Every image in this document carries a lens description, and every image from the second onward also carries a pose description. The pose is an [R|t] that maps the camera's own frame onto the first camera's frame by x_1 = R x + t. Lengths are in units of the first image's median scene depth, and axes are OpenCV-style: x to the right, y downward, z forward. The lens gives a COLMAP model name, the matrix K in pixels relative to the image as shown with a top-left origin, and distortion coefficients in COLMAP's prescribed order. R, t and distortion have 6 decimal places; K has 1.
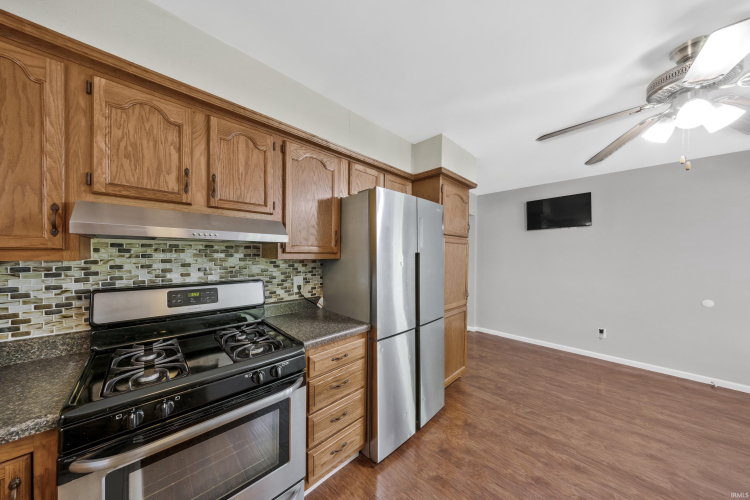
lens RADIAL K [[235.5, 0, 385.7], [0, 235.5, 258.8], [0, 0, 1]] dist [-0.007007, -0.000011]
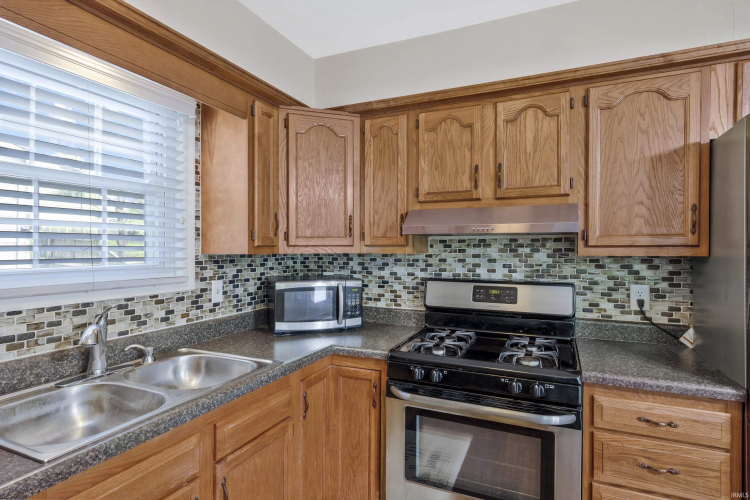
lens RADIAL K [[437.4, 0, 375.0], [0, 437.4, 252.9], [0, 0, 1]] dist [0.004368, 0.001127]
pose [[0.352754, 0.002397, -0.935713, 0.658477], [-0.016579, 0.999856, -0.003689, 0.010292], [0.935569, 0.016815, 0.352743, -0.068358]]
